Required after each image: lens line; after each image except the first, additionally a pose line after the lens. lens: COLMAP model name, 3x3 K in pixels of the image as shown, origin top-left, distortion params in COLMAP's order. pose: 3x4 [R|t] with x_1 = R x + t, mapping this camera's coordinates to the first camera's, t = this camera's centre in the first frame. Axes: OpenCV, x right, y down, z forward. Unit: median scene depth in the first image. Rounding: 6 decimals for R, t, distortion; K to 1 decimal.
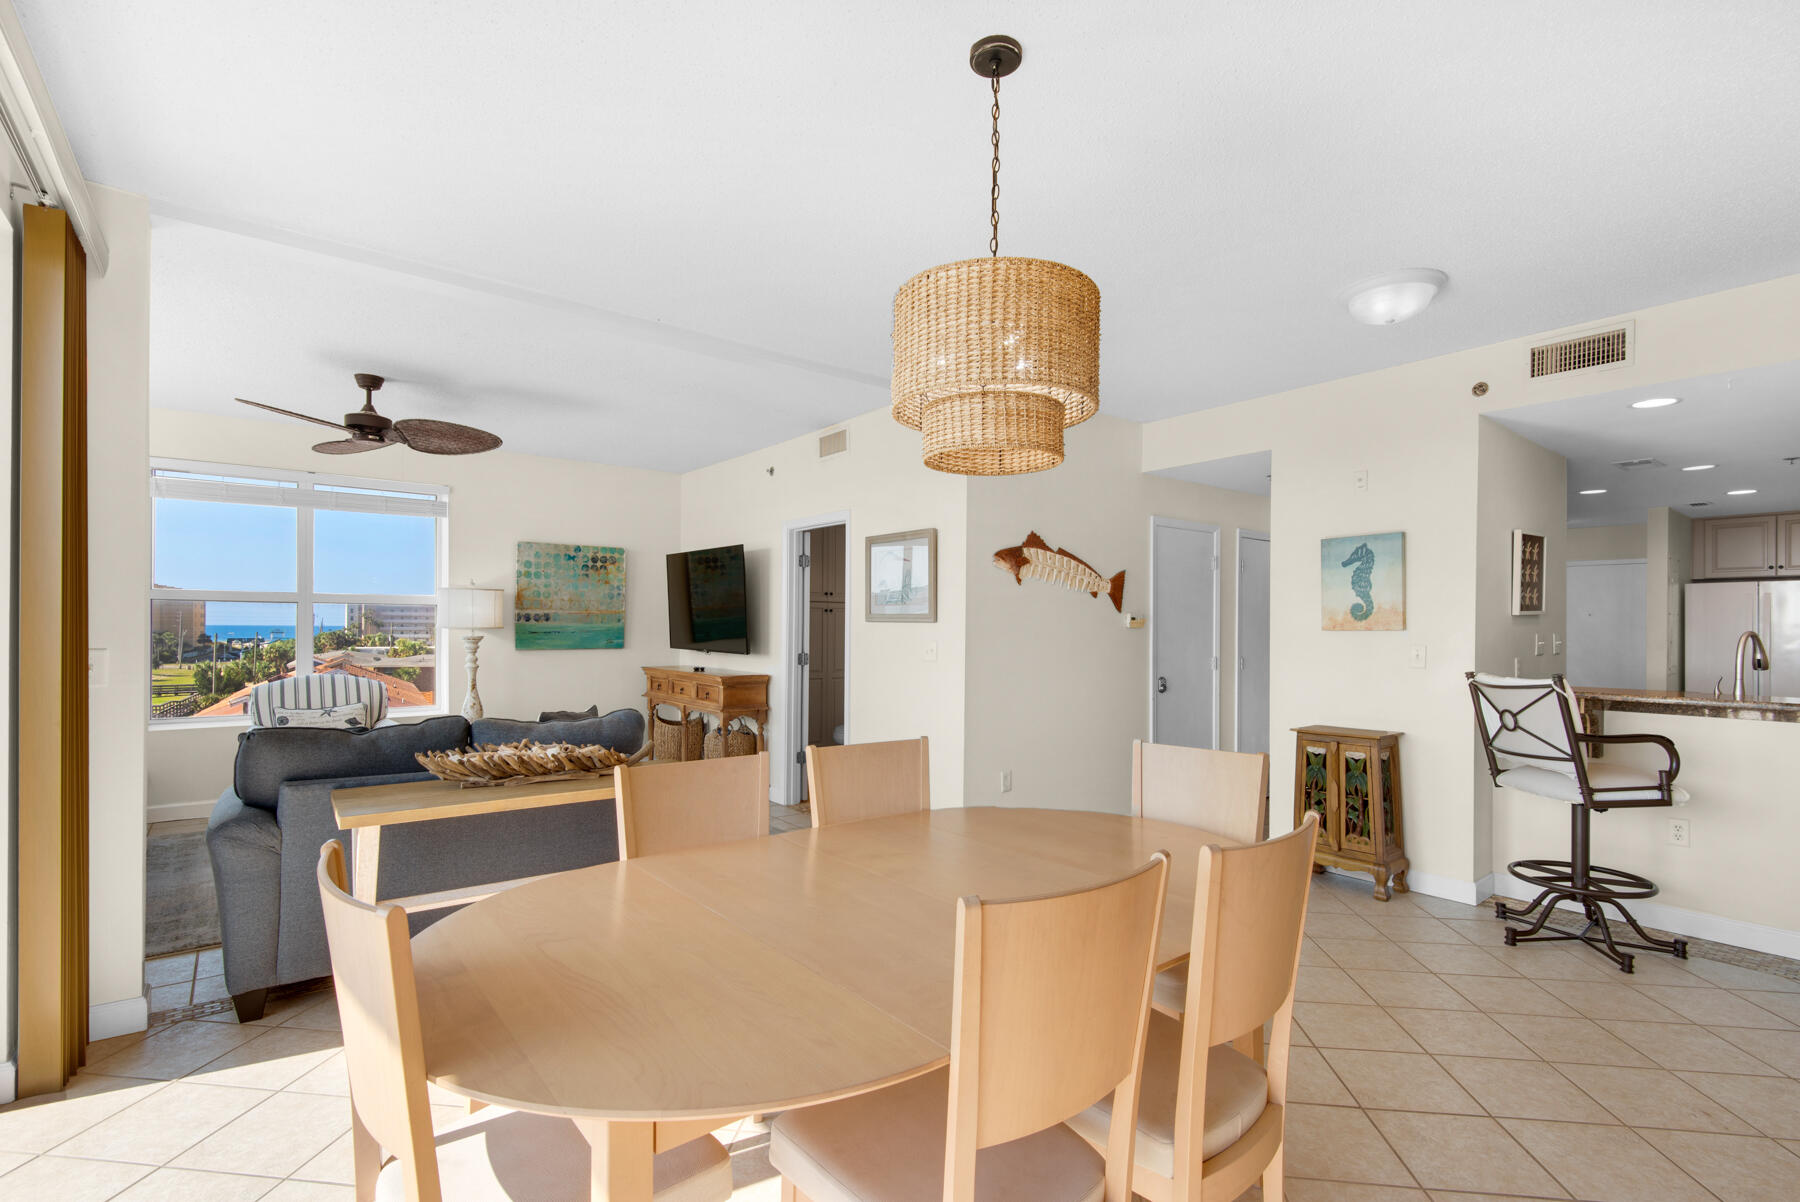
lens RADIAL K [[821.7, 0, 889.3], [0, 821.7, 618.7], [0, 0, 1]] dist [0.032055, -0.019883]
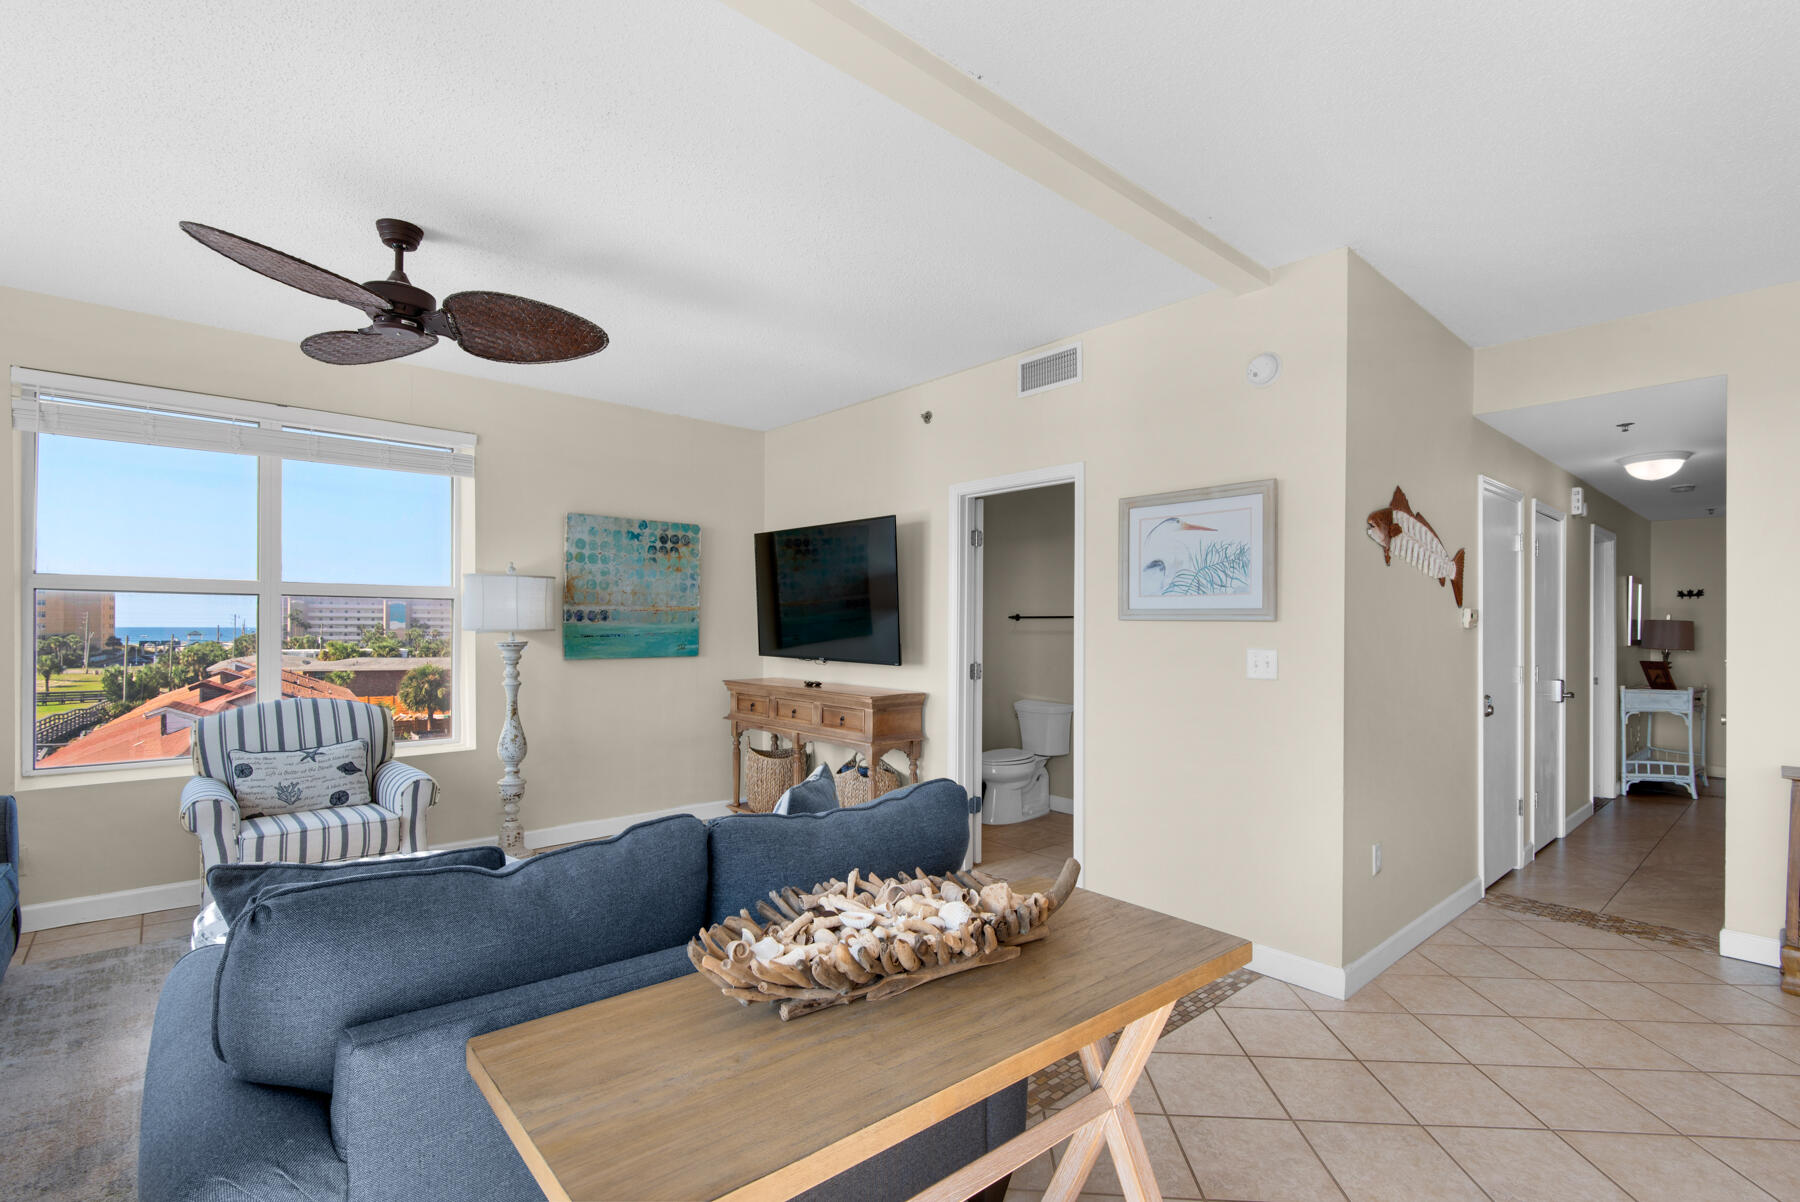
lens RADIAL K [[821.7, 0, 889.3], [0, 821.7, 618.7], [0, 0, 1]] dist [0.032055, -0.019883]
pose [[0.998102, -0.001324, 0.061566, -0.219967], [0.001344, 0.999999, -0.000279, 0.001831], [-0.061566, 0.000361, 0.998103, 0.262391]]
